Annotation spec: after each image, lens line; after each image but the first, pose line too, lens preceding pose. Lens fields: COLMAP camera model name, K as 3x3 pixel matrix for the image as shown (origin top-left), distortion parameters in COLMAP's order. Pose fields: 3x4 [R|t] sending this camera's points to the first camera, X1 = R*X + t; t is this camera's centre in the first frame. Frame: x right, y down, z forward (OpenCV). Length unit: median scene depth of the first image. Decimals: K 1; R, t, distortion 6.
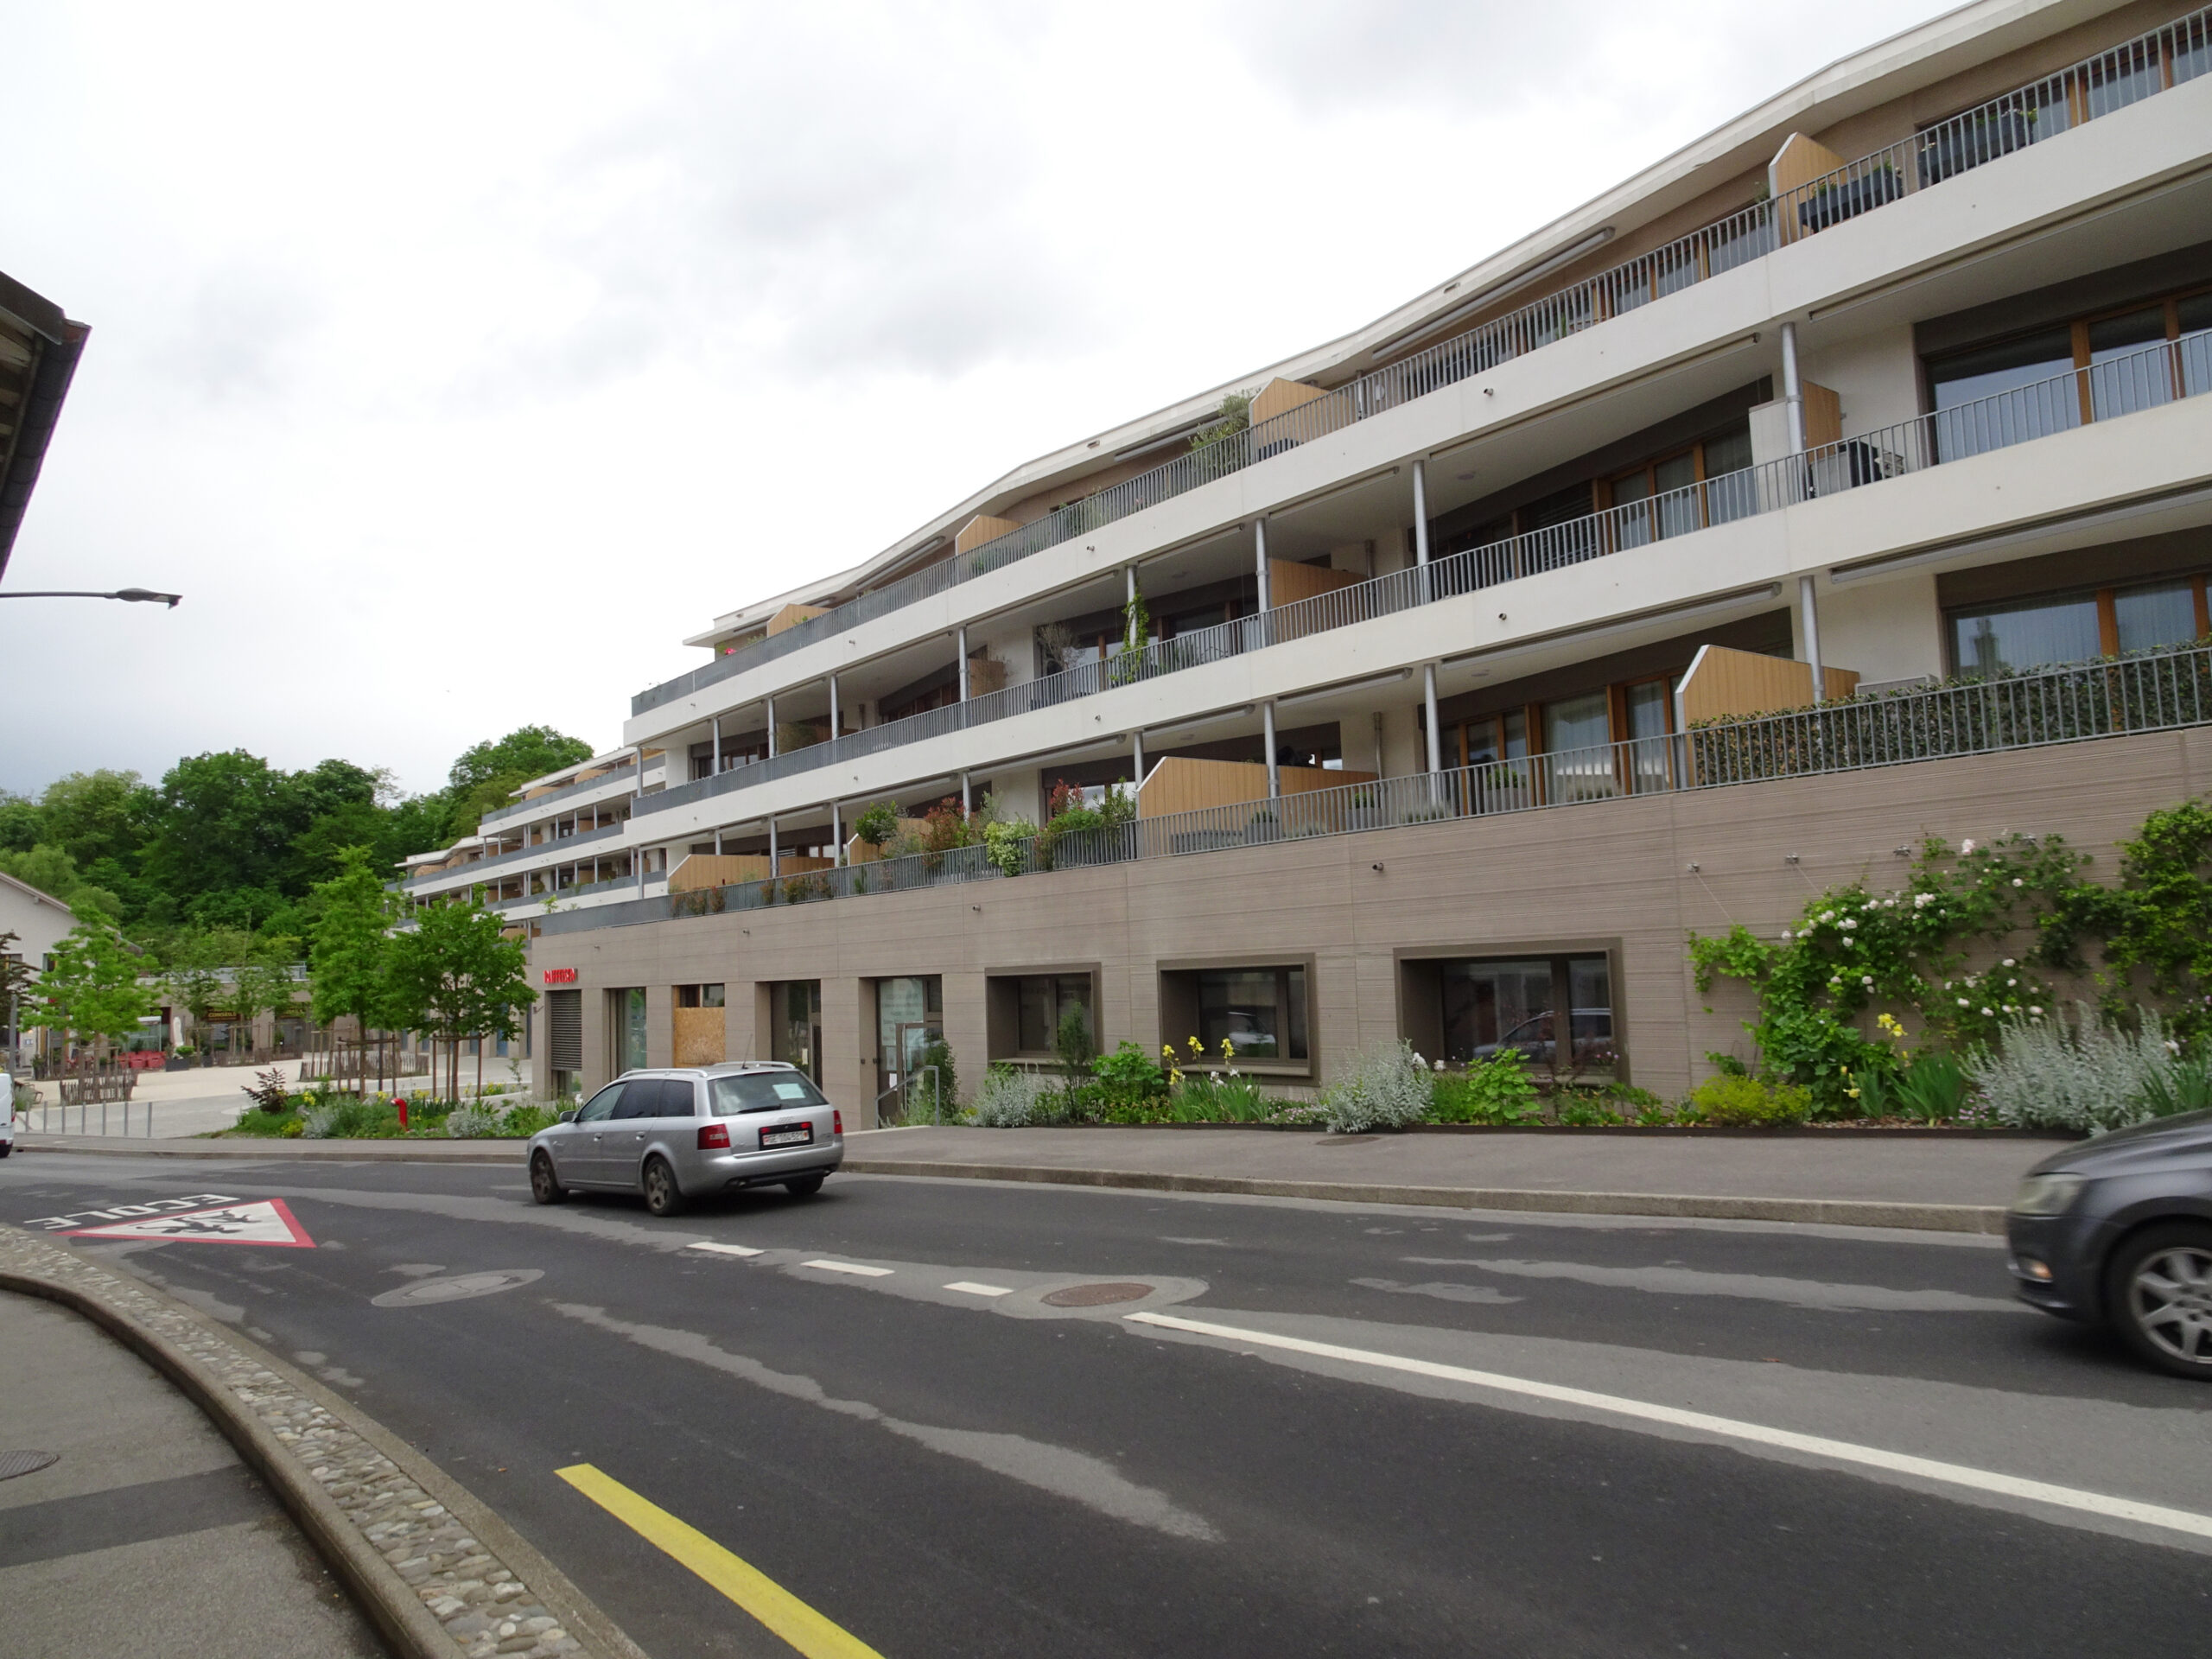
lens RADIAL K [[1570.3, 0, 1106.0], [0, 1570.3, 829.5], [0, 0, 1]] dist [0.010426, 0.006317]
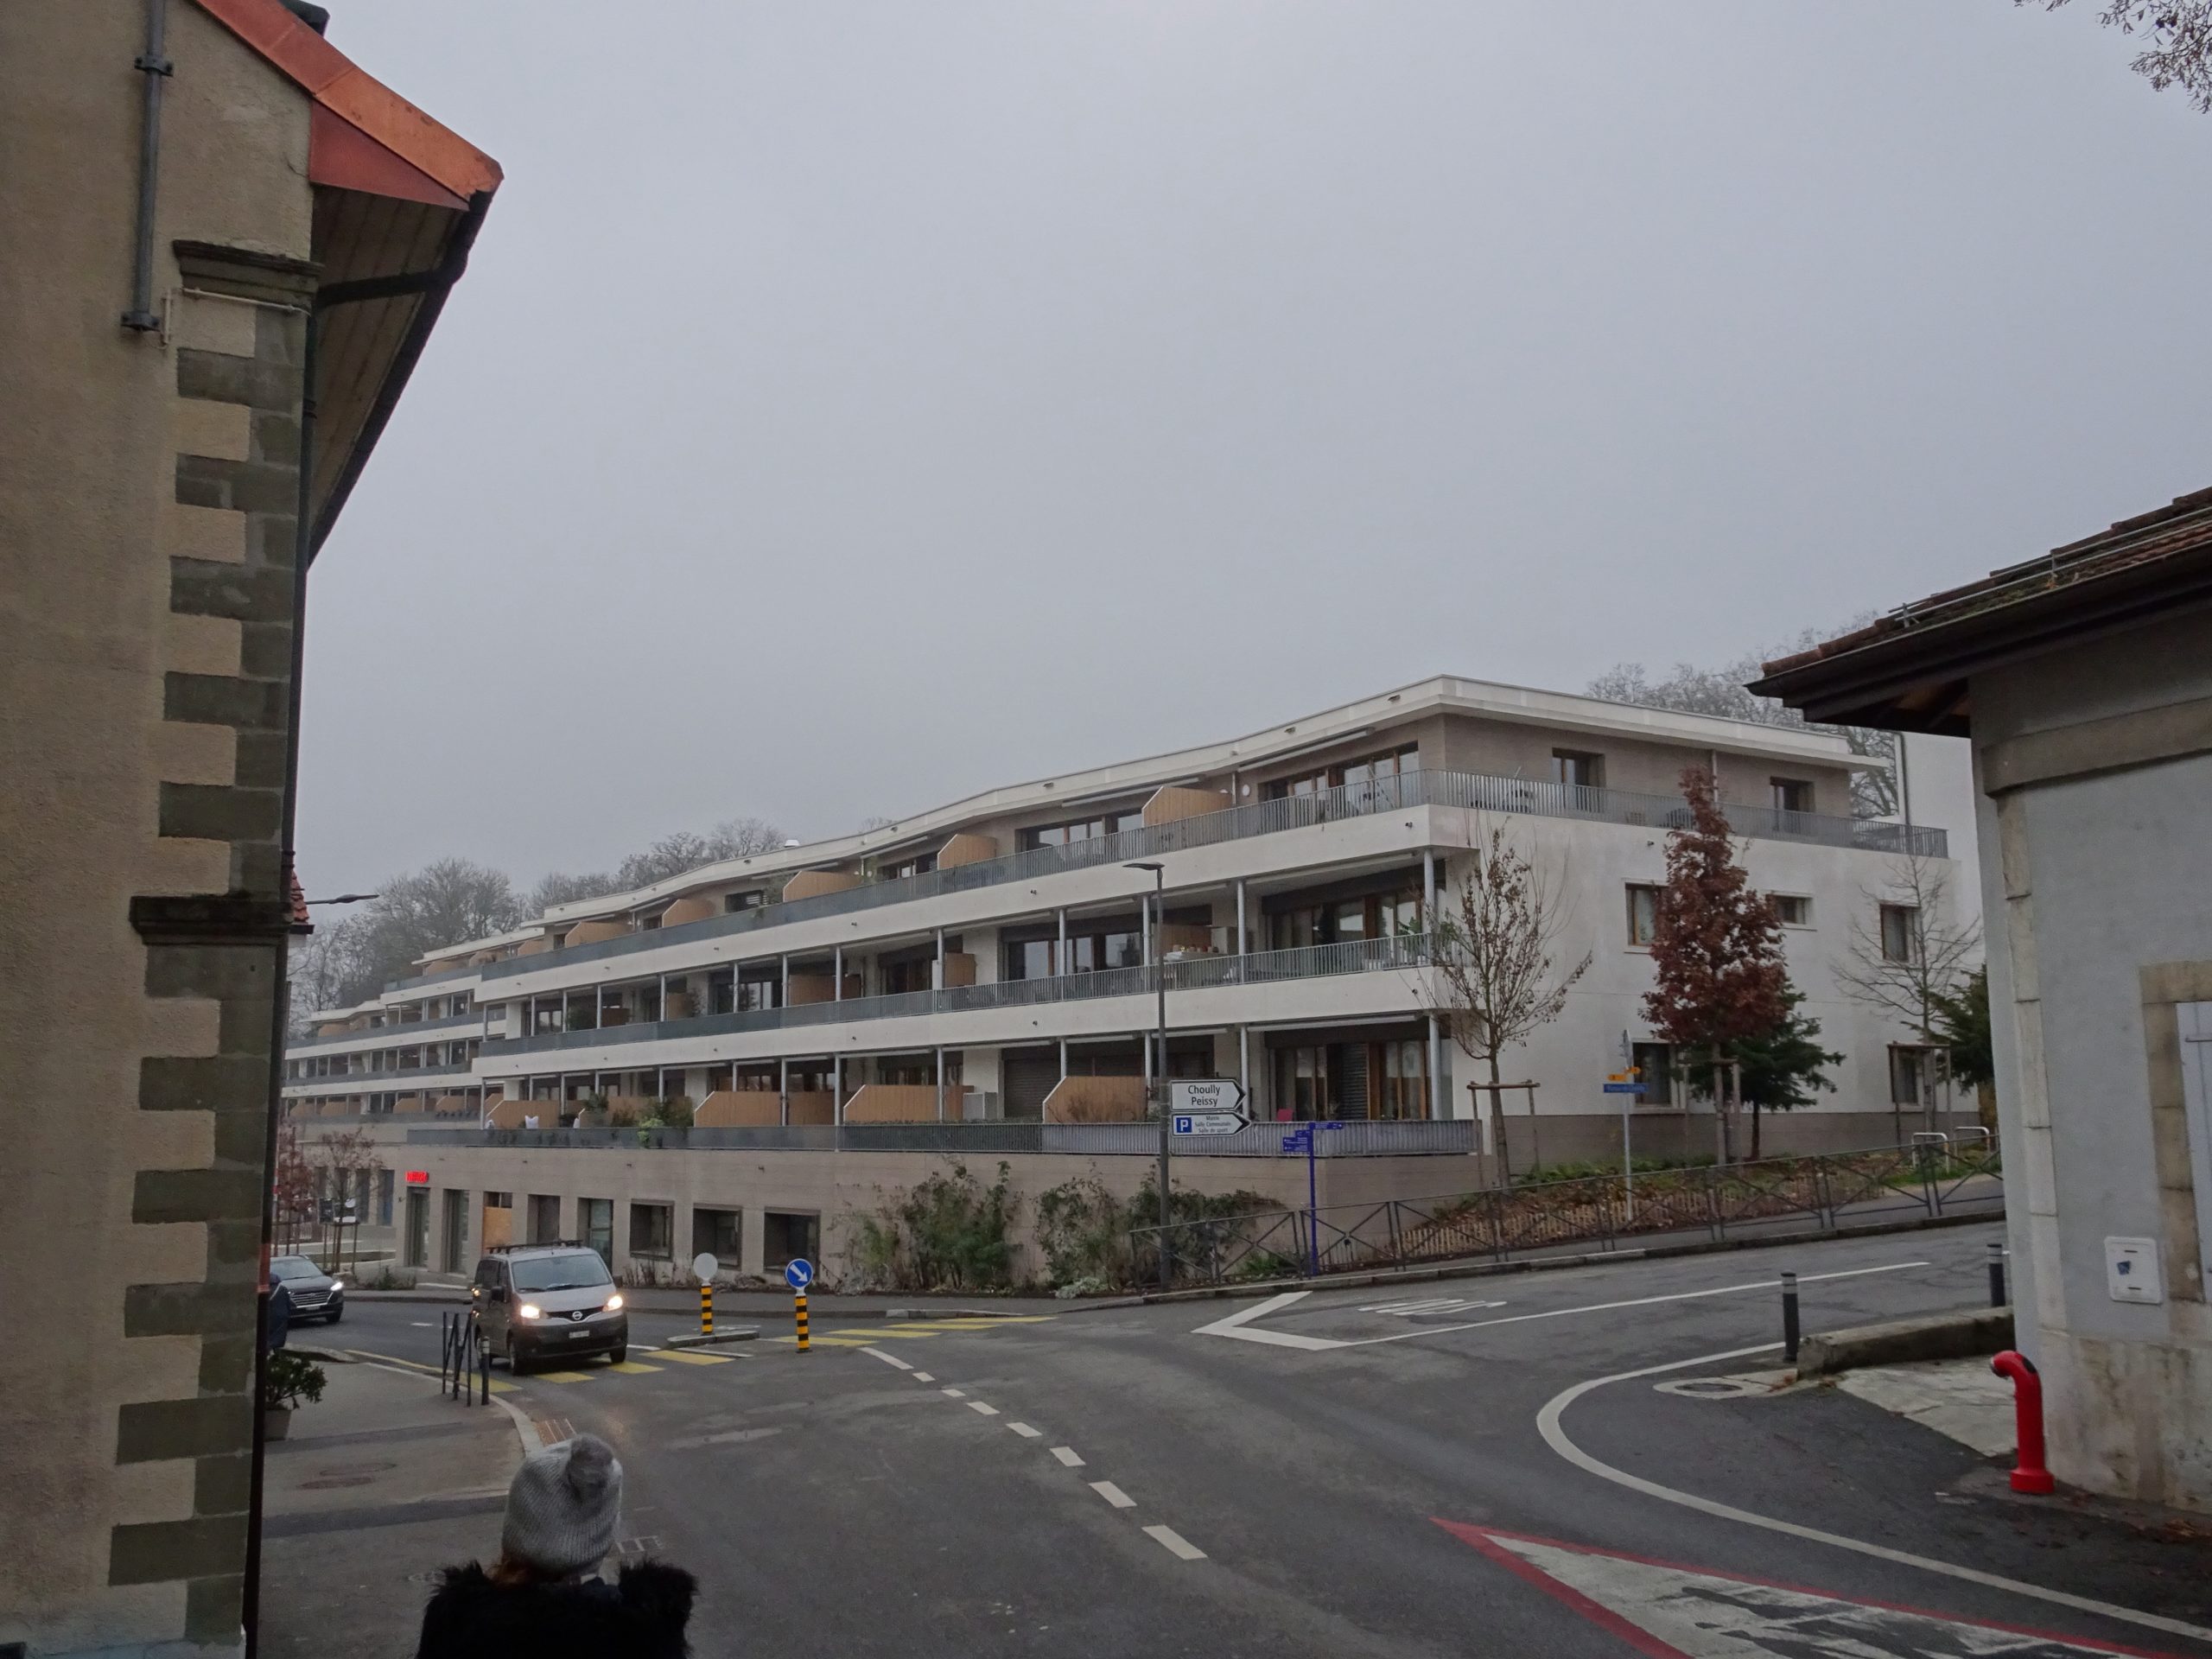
lens RADIAL K [[2000.6, 0, 1106.0], [0, 2000.6, 829.5], [0, 0, 1]] dist [0.082827, -0.000082]
pose [[0.998828, 0.019427, -0.044320, 0.332856], [-0.021604, 0.998556, -0.049190, -0.137856], [0.043300, 0.050090, 0.997806, -0.771489]]
